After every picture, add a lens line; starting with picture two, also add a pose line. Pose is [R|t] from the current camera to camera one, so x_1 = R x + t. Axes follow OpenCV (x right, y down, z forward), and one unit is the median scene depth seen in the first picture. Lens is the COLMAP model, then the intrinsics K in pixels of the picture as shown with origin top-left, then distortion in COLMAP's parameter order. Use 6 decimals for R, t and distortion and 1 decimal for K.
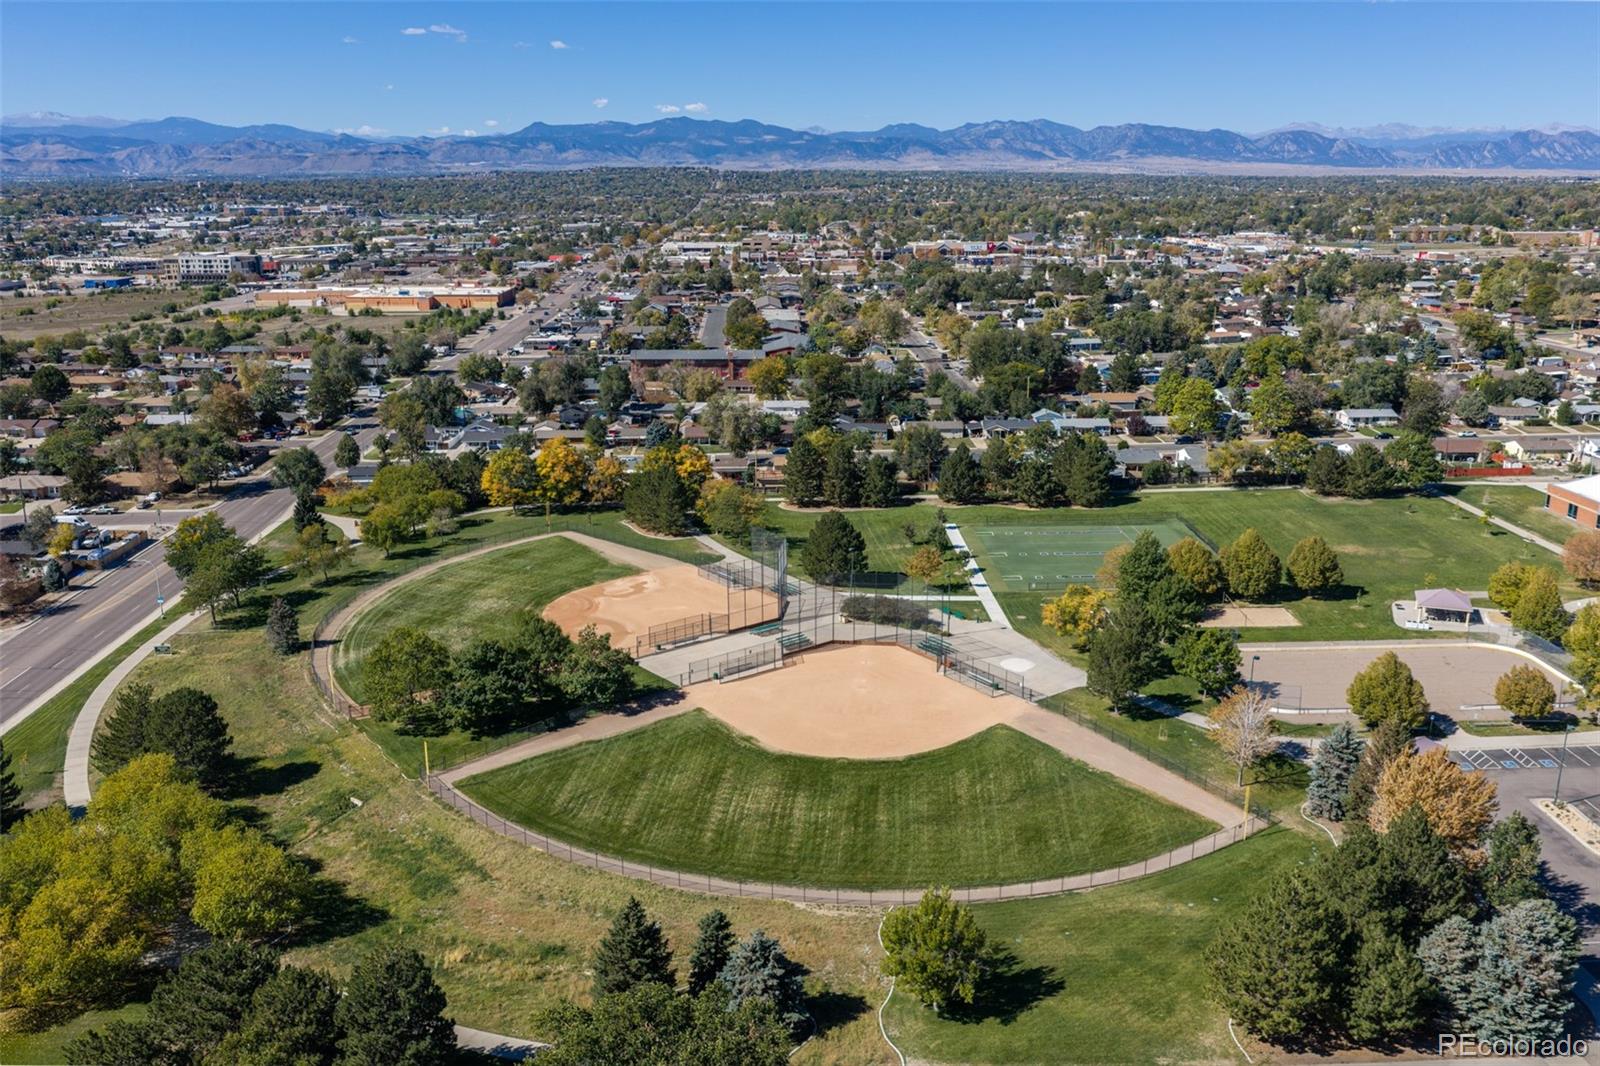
lens RADIAL K [[1293.5, 0, 800.0], [0, 1293.5, 533.0], [0, 0, 1]] dist [0.008780, -0.005074]
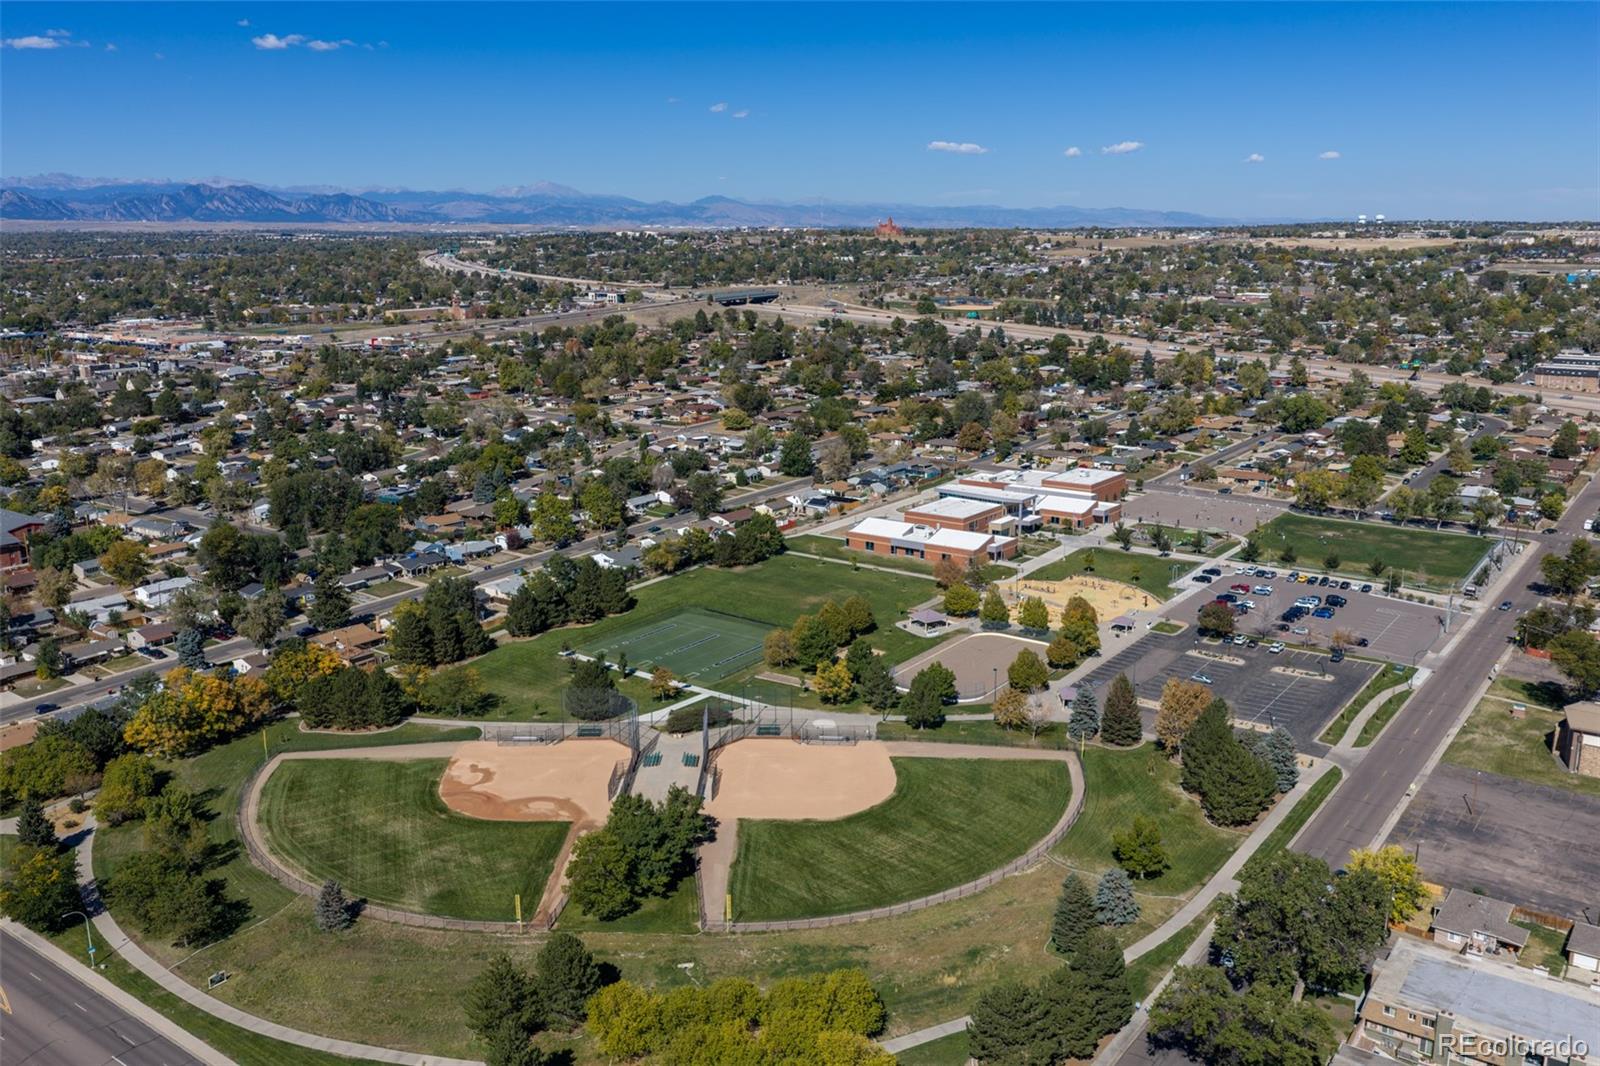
lens RADIAL K [[1293.5, 0, 800.0], [0, 1293.5, 533.0], [0, 0, 1]] dist [0.008780, -0.005074]
pose [[0.637039, -0.177960, 0.750007, -0.818105], [0.211921, 0.975925, 0.051564, -0.170272], [-0.741128, 0.126094, 0.659416, 0.041791]]
